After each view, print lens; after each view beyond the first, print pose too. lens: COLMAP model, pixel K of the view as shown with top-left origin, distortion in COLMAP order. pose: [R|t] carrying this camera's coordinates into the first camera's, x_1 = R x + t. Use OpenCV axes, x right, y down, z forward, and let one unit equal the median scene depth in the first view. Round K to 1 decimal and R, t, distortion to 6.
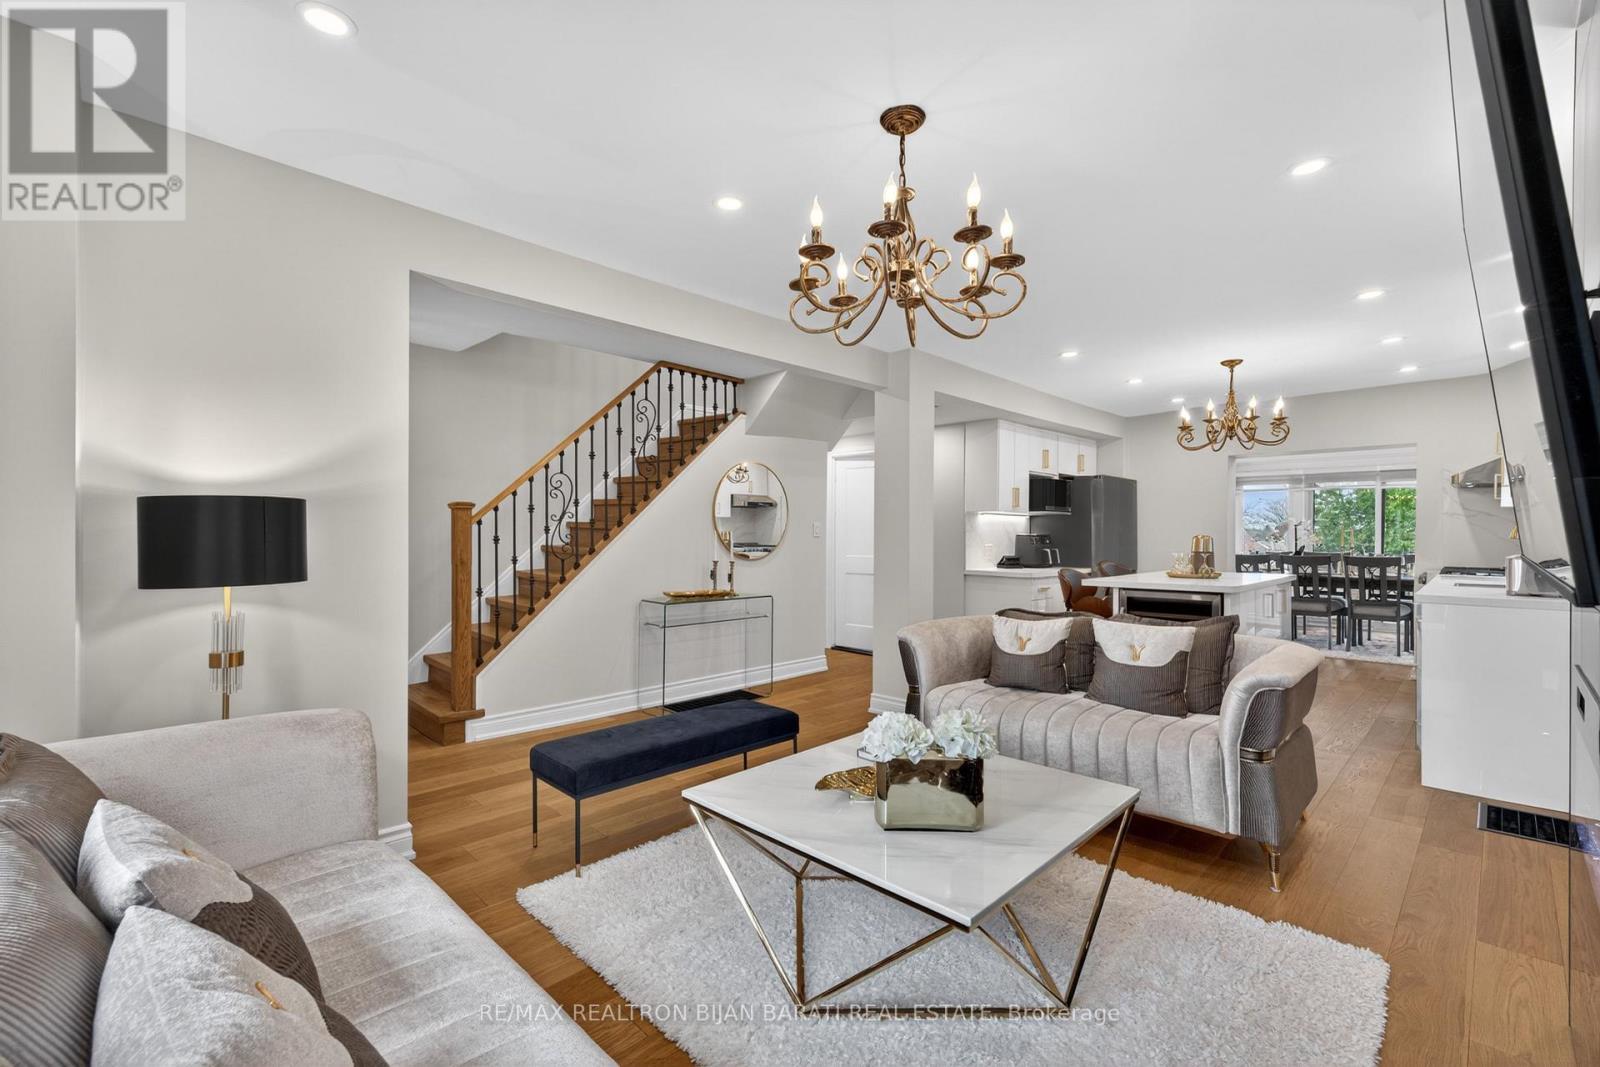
lens RADIAL K [[709.0, 0, 805.3], [0, 709.0, 541.2], [0, 0, 1]] dist [0.000602, -0.000034]
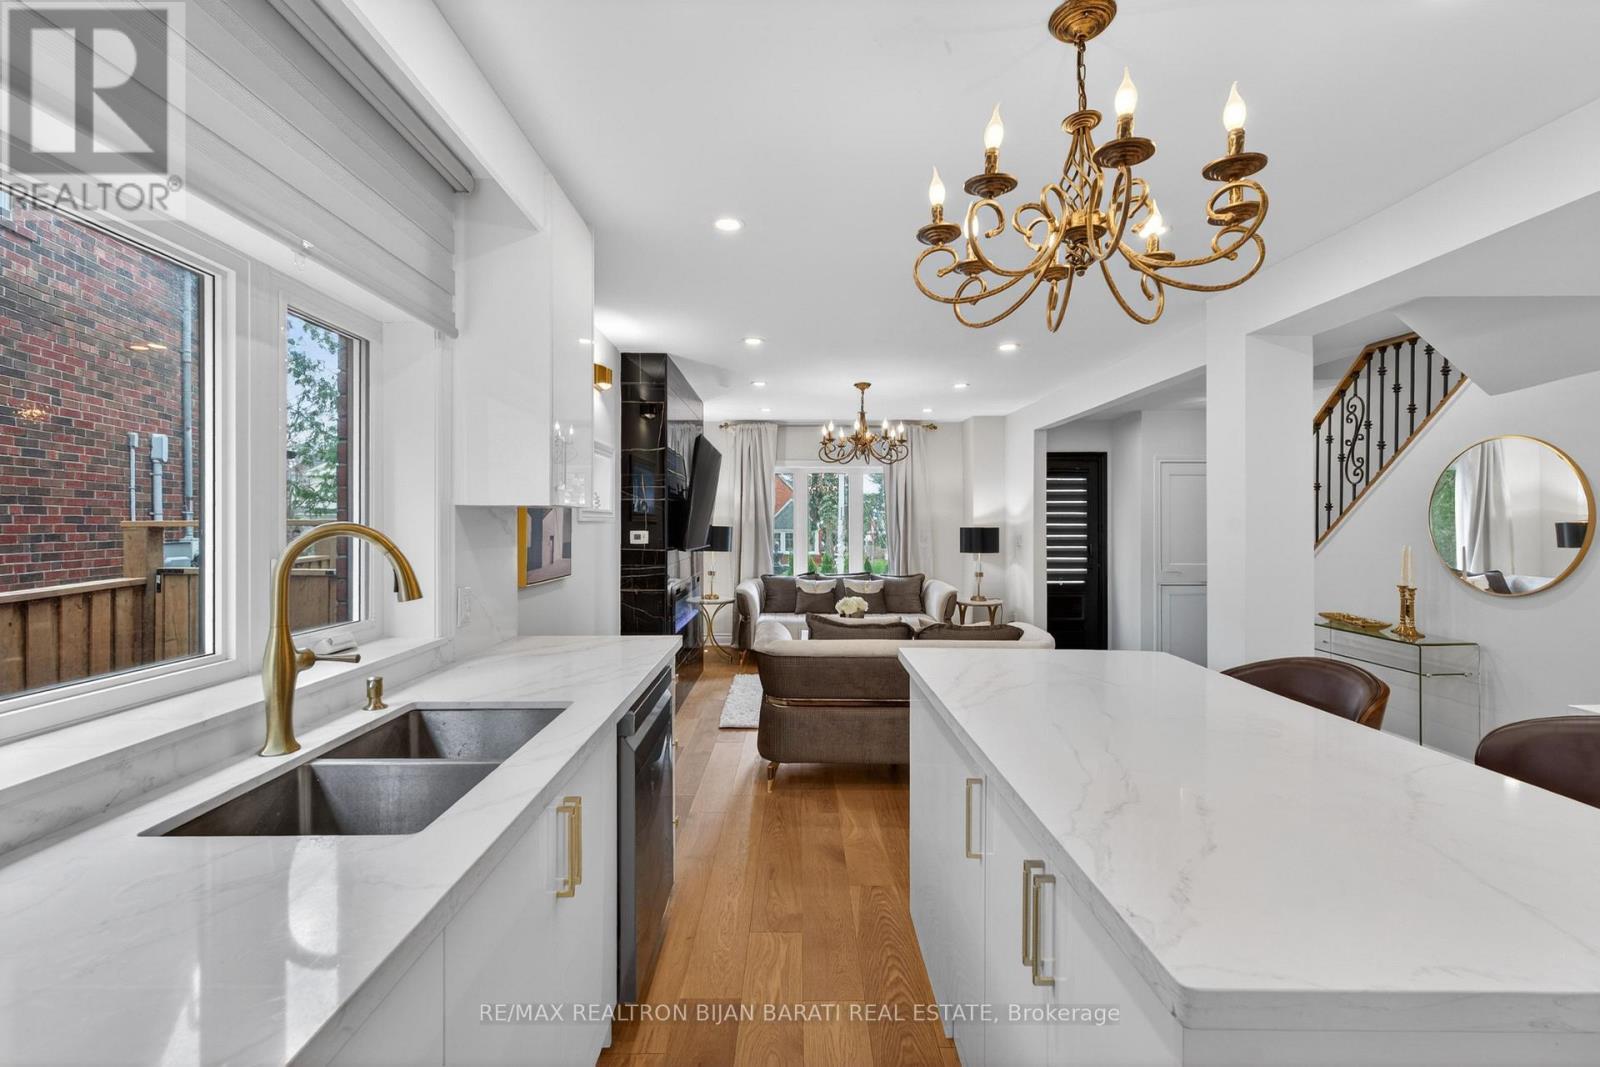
lens RADIAL K [[693.3, 0, 794.8], [0, 693.3, 523.1], [0, 0, 1]] dist [0.002877, 0.000224]
pose [[-0.716924, -0.001087, -0.697151, 0.890436], [-0.004941, 0.999982, 0.003522, -0.038171], [0.697134, 0.005970, -0.716916, 1.118580]]
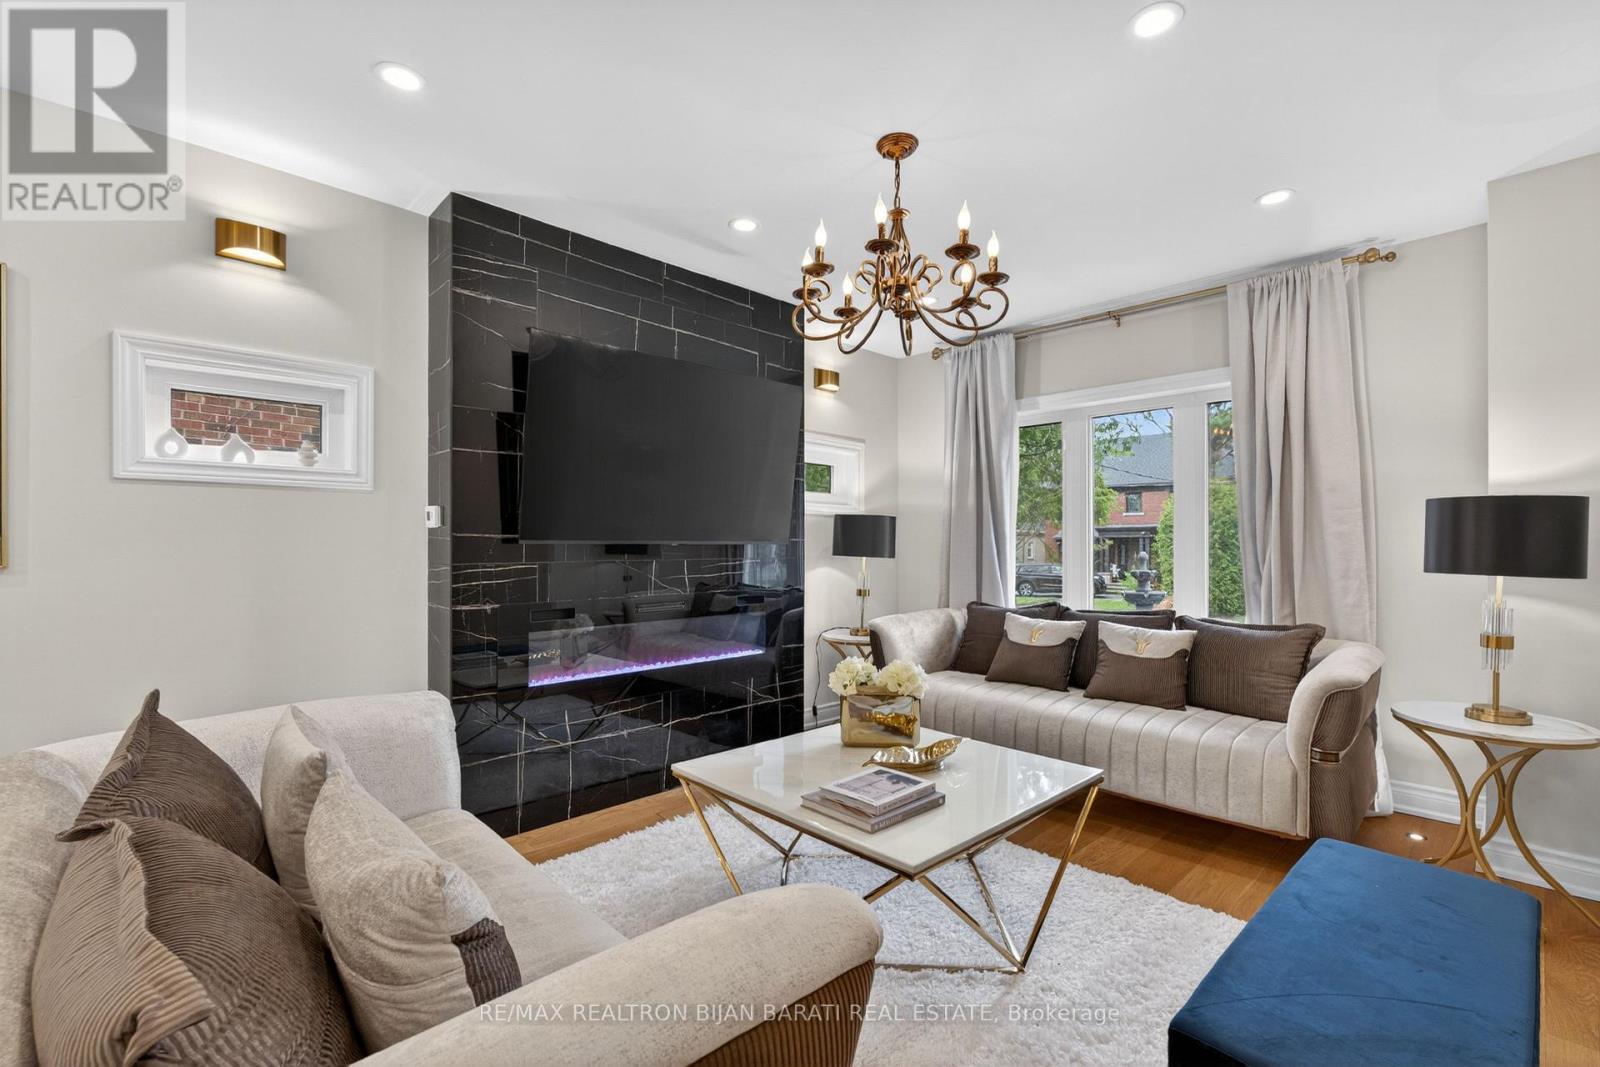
lens RADIAL K [[709.0, 0, 805.3], [0, 709.0, 541.2], [0, 0, 1]] dist [0.000602, -0.000034]
pose [[-0.999692, -0.002670, 0.024663, 0.109177], [-0.002612, 0.999994, 0.002383, 0.001929], [-0.024669, 0.002318, -0.999693, 0.871790]]
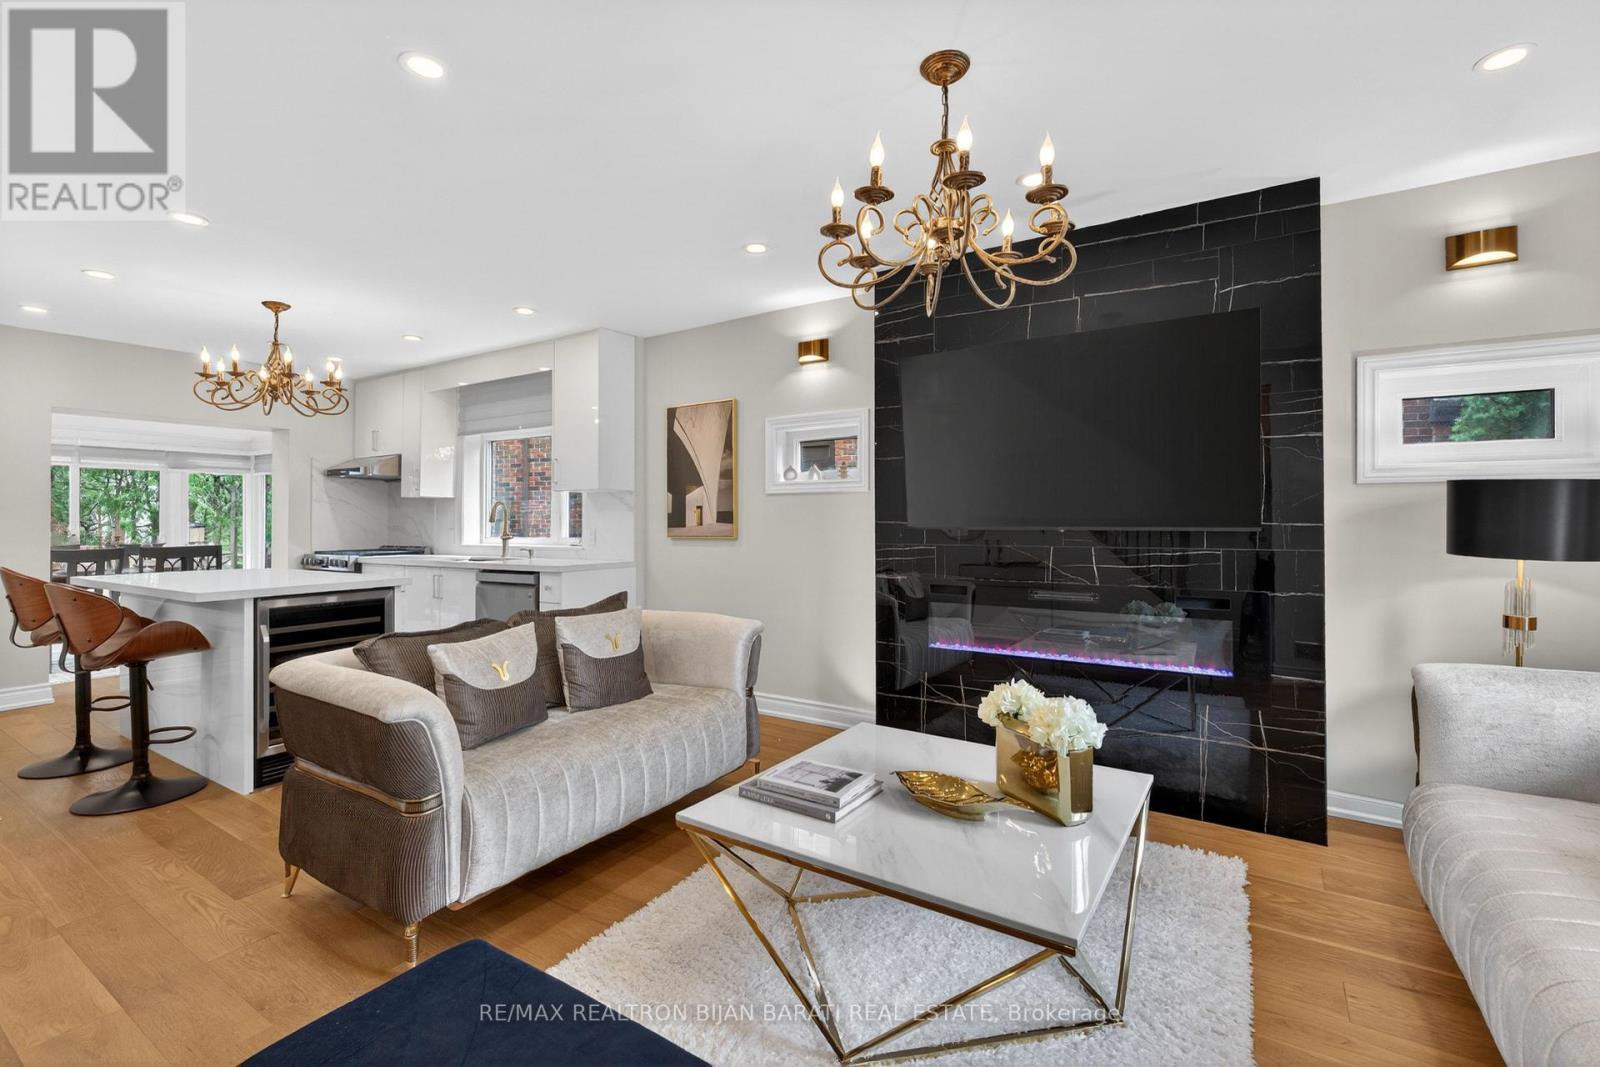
lens RADIAL K [[697.7, 0, 806.5], [0, 697.7, 518.2], [0, 0, 1]] dist [0.002191, 0.000093]
pose [[-0.204467, 0.003655, 0.978867, -0.291611], [0.009494, 0.999953, -0.001750, -0.005047], [-0.978828, 0.008935, -0.204492, 0.569610]]
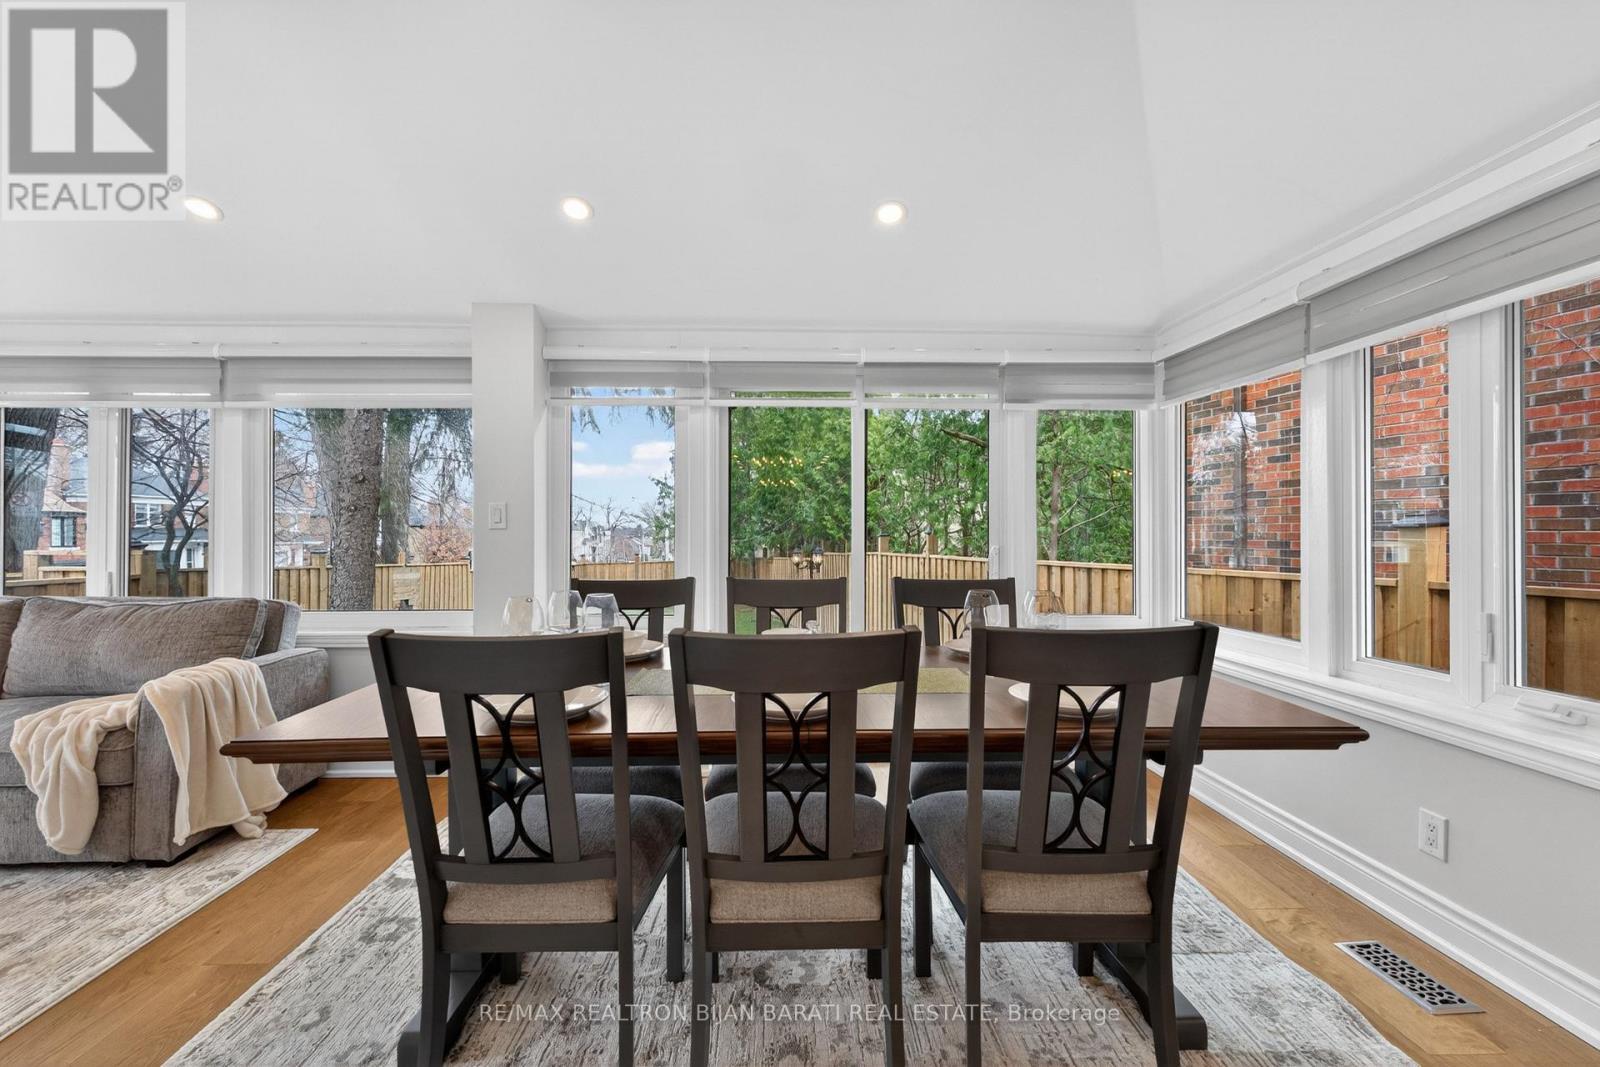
lens RADIAL K [[690.8, 0, 802.8], [0, 690.8, 531.2], [0, 0, 1]] dist [0.001793, 0.000038]
pose [[0.691961, -0.002790, 0.721930, 0.860874], [0.006846, 0.999973, -0.002697, -0.002316], [-0.721903, 0.006808, 0.691961, 1.296047]]
